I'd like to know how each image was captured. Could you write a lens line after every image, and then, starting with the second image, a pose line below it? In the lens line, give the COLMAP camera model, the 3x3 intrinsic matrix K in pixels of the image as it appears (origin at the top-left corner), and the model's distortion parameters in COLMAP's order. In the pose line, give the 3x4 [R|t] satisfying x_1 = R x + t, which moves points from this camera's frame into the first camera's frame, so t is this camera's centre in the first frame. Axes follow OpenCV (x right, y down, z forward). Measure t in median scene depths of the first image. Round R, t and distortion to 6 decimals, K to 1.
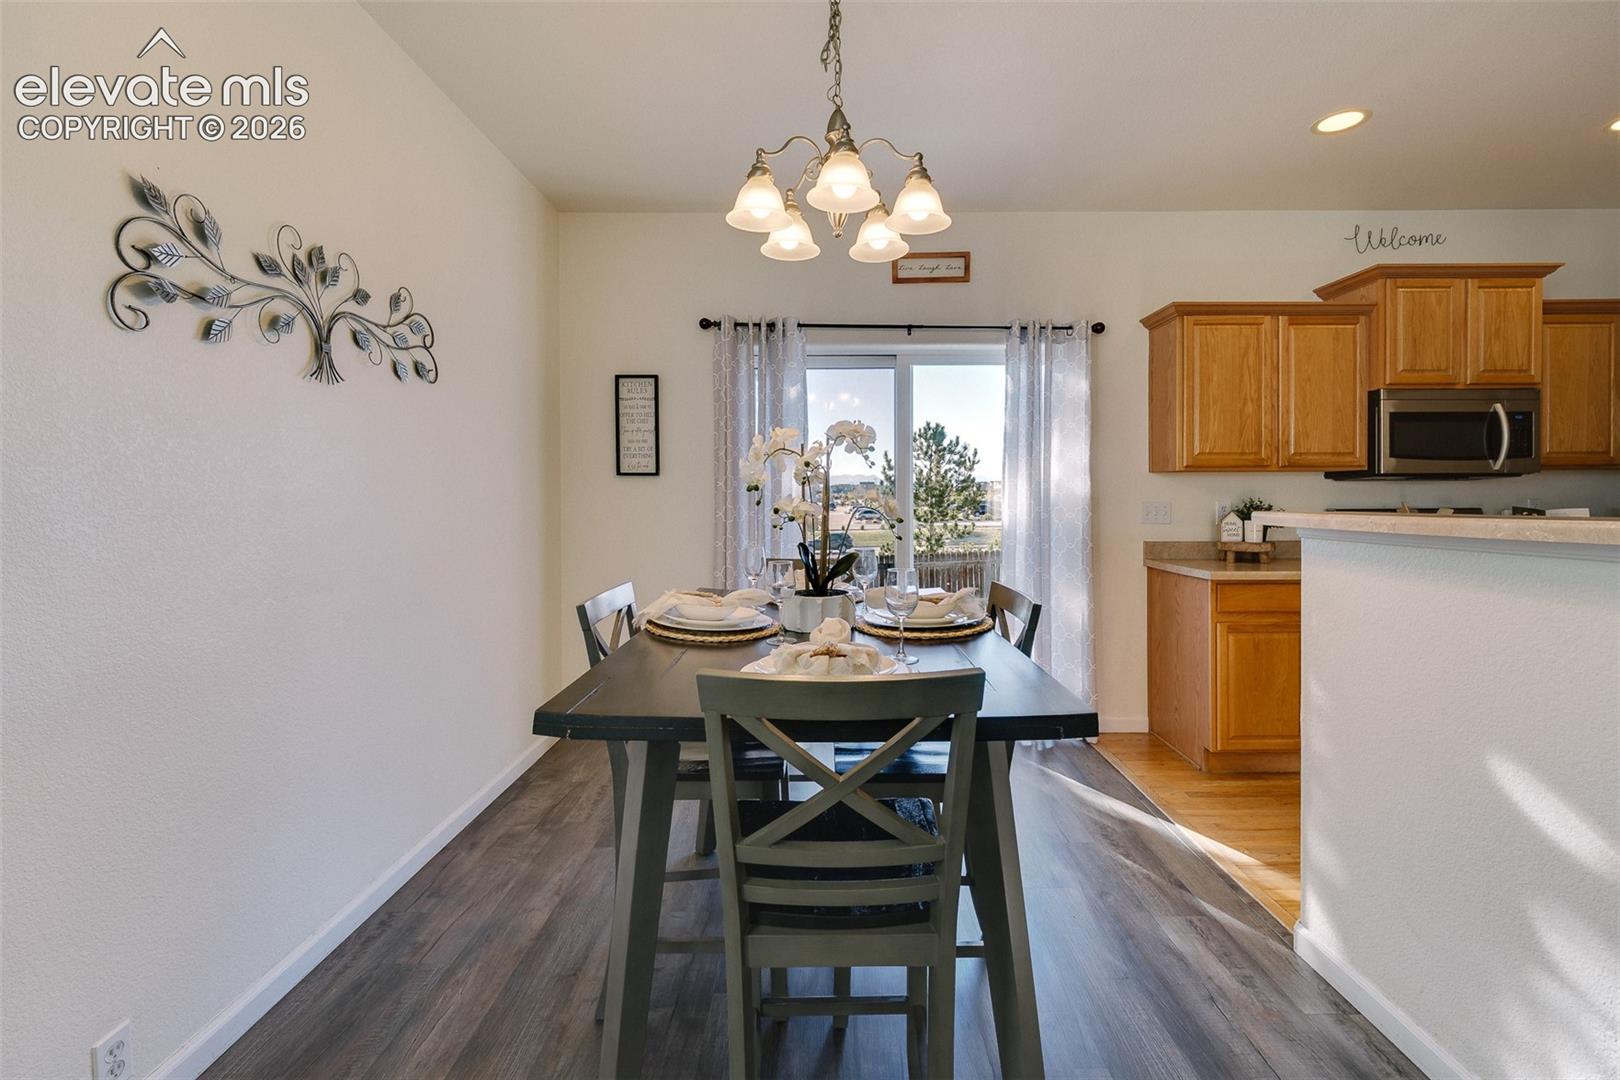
lens RADIAL K [[707.0, 0, 819.7], [0, 707.0, 508.3], [0, 0, 1]] dist [0.008626, -0.012433]
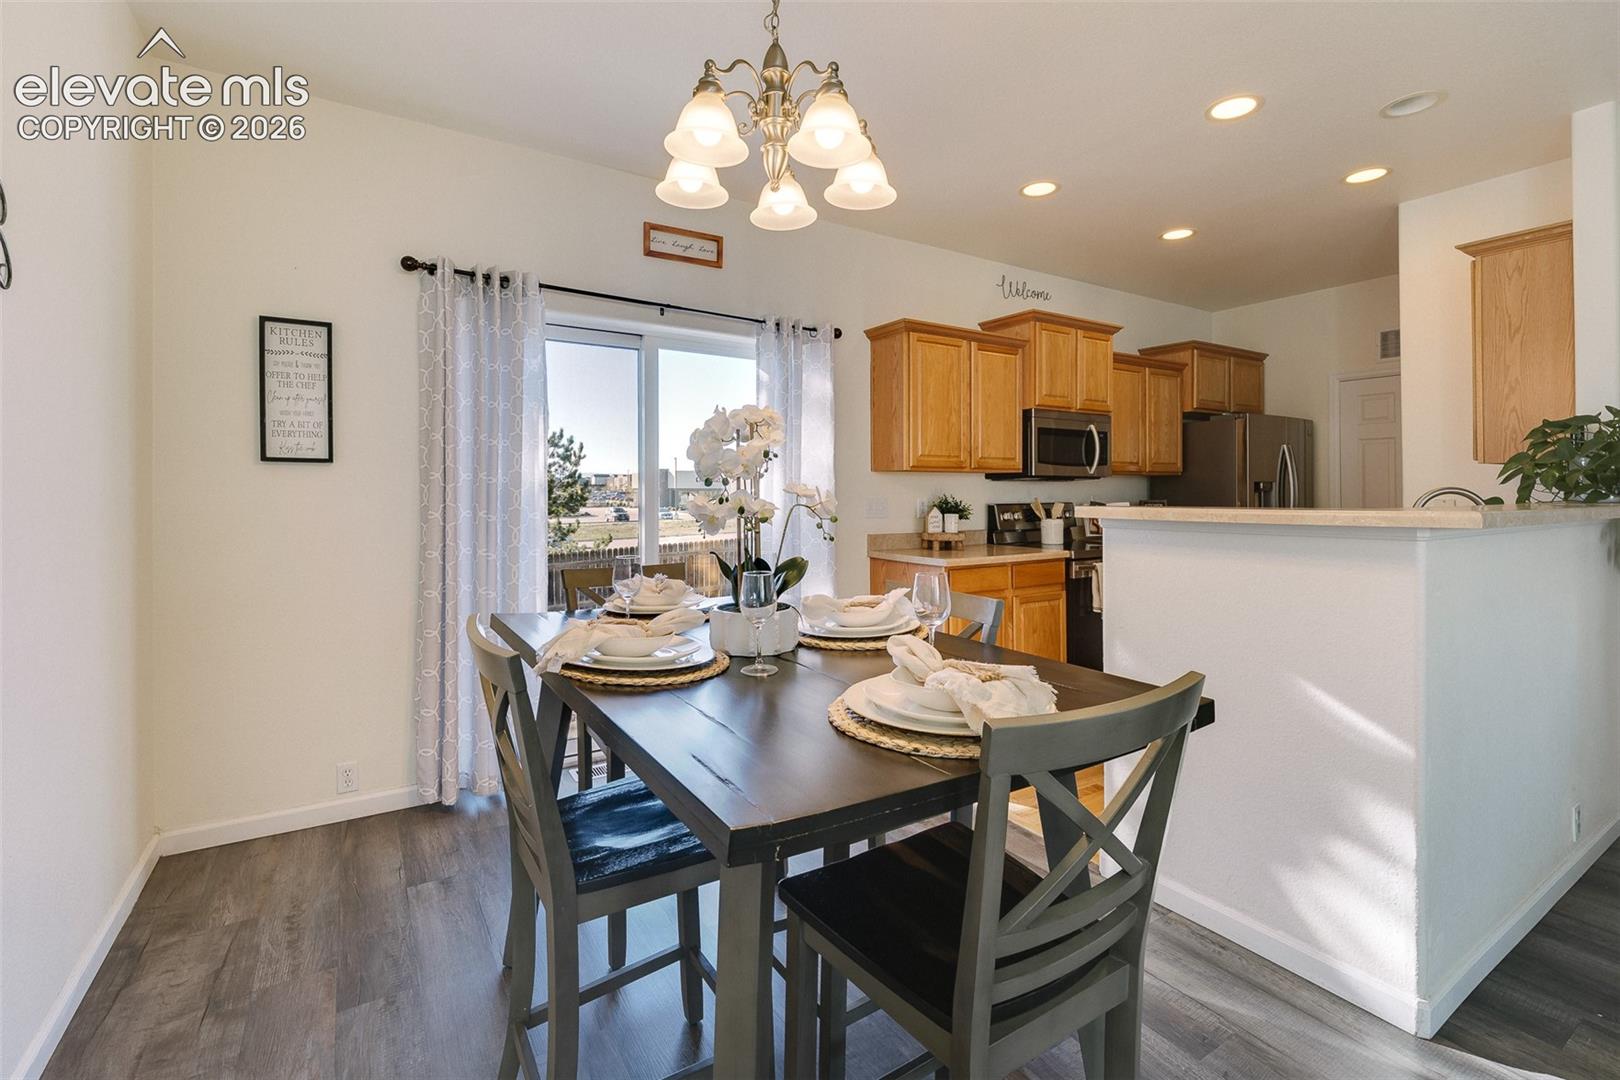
lens RADIAL K [[716.4, 0, 805.0], [0, 716.4, 498.6], [0, 0, 1]] dist [0.000233, -0.000212]
pose [[0.844504, -0.001805, 0.535546, -0.229684], [0.006393, 0.999957, -0.006711, -0.001871], [-0.535511, 0.009091, 0.844479, 0.135609]]
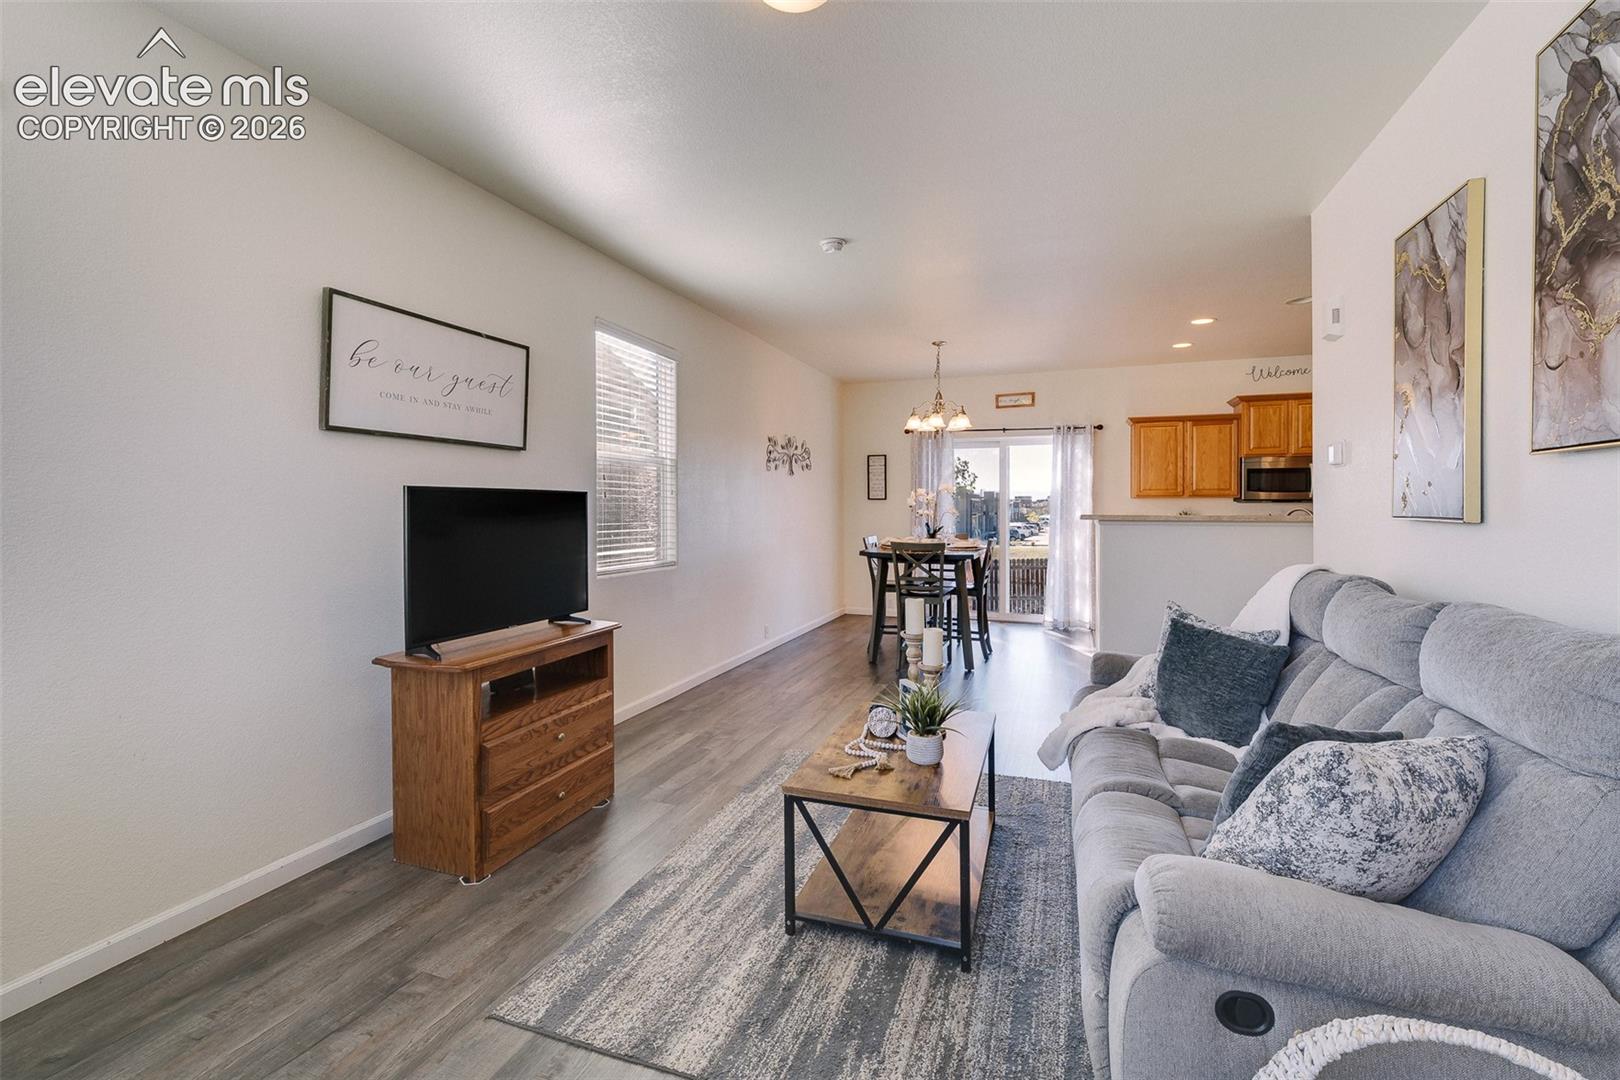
lens RADIAL K [[709.7, 0, 792.1], [0, 709.7, 523.4], [0, 0, 1]] dist [-0.000356, -0.000052]
pose [[0.934455, 0.012312, -0.355867, 0.316217], [-0.011565, 0.999924, 0.004226, 0.023914], [0.355892, 0.000166, 0.934527, -1.294722]]
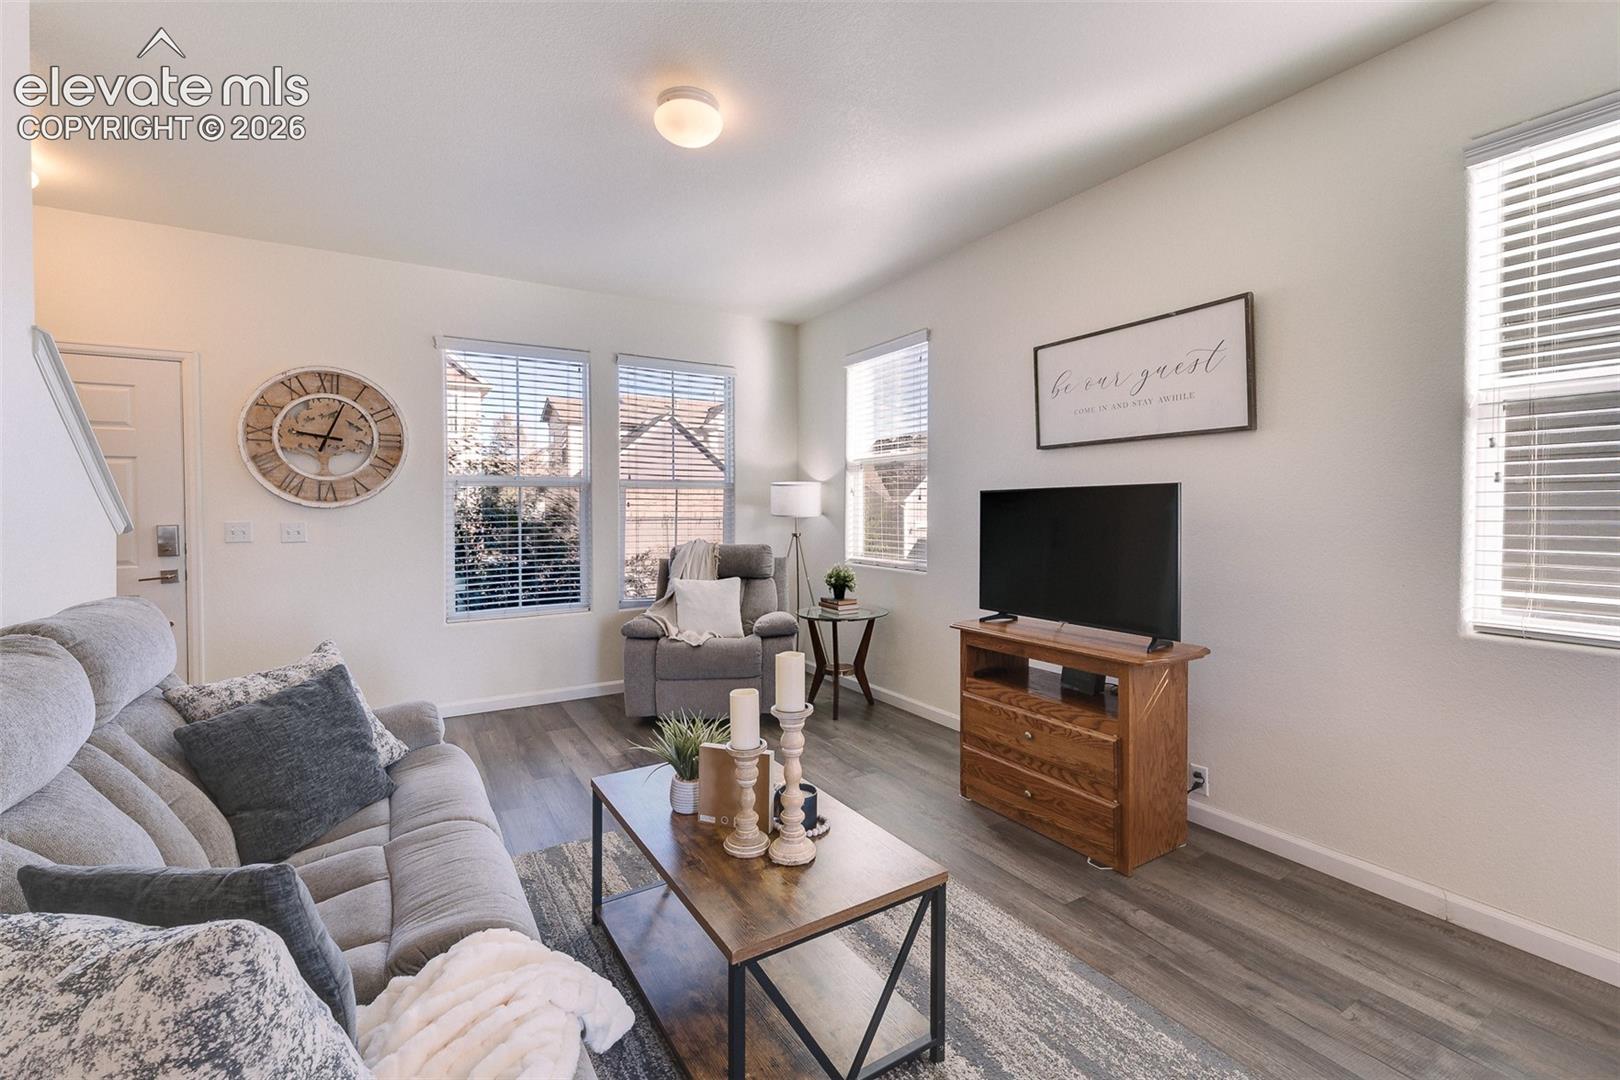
lens RADIAL K [[699.9, 0, 815.5], [0, 699.9, 518.5], [0, 0, 1]] dist [0.004998, -0.000153]
pose [[-0.852042, 0.019917, -0.523095, 0.403086], [0.001718, 0.999377, 0.035252, -0.001767], [0.523471, 0.029137, -0.851545, -0.087576]]
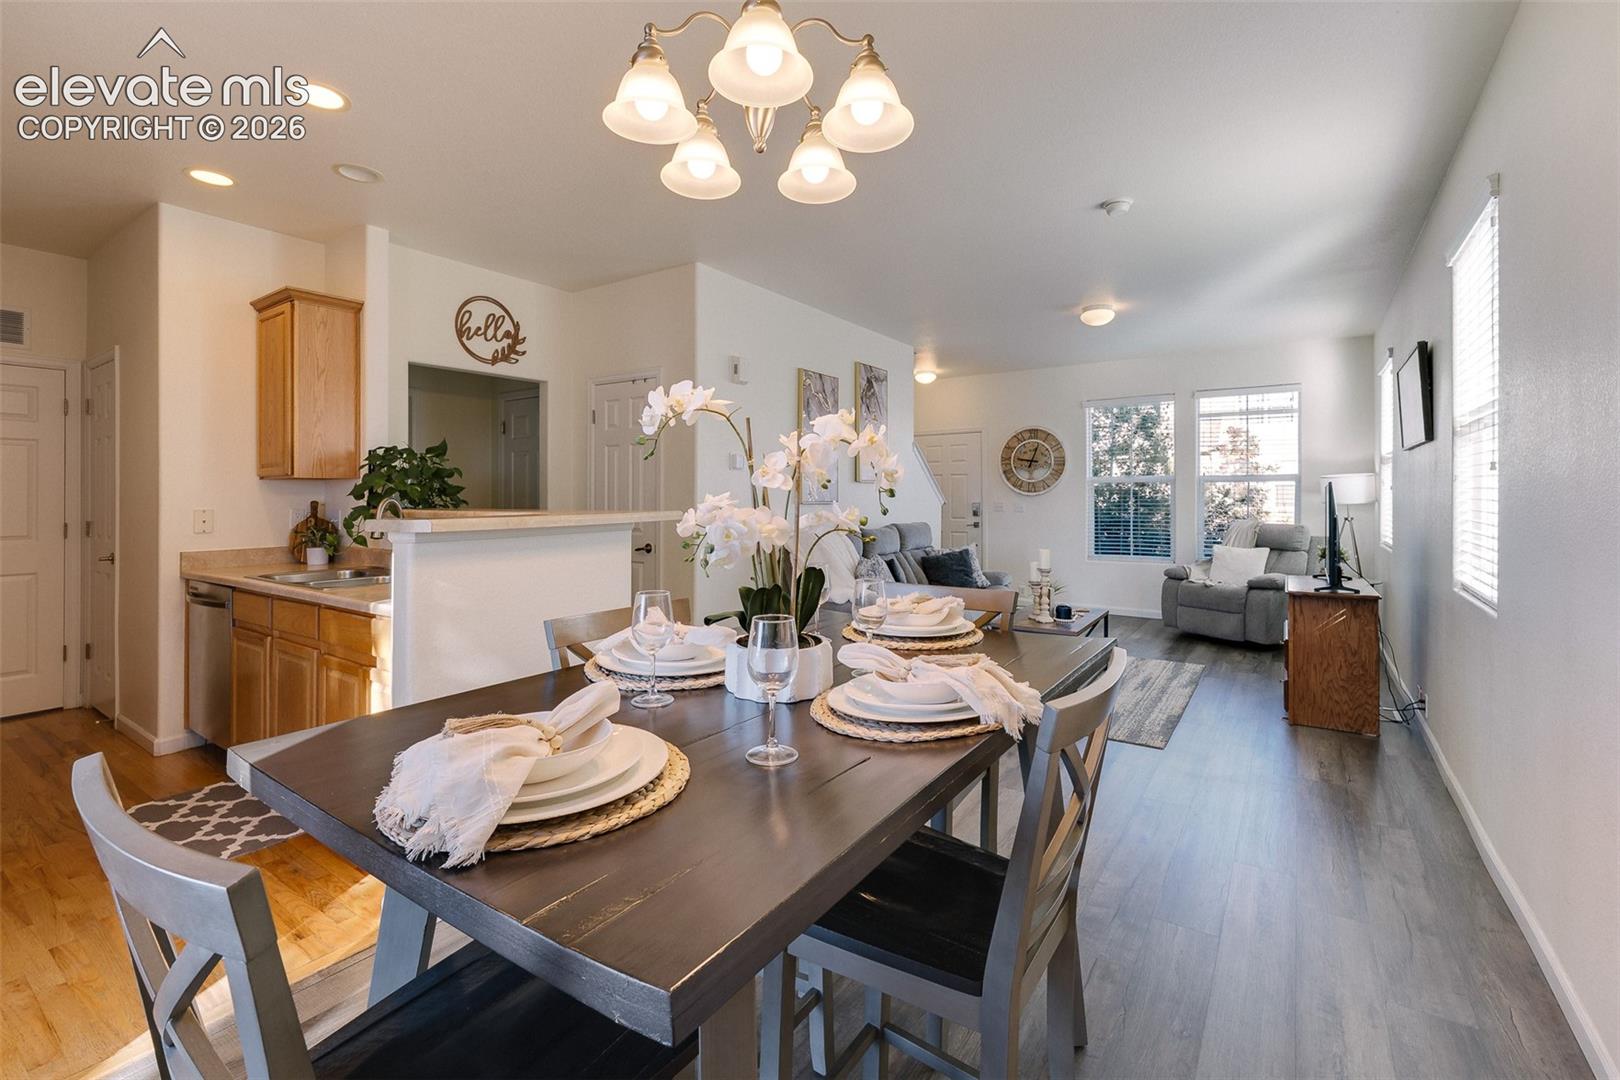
lens RADIAL K [[705.2, 0, 802.7], [0, 705.2, 495.6], [0, 0, 1]] dist [0.000969, 0.000649]
pose [[-0.817797, 0.008736, 0.575441, -0.241159], [0.018025, 0.999783, 0.010437, -0.017264], [-0.575225, 0.018908, -0.817777, 0.876417]]
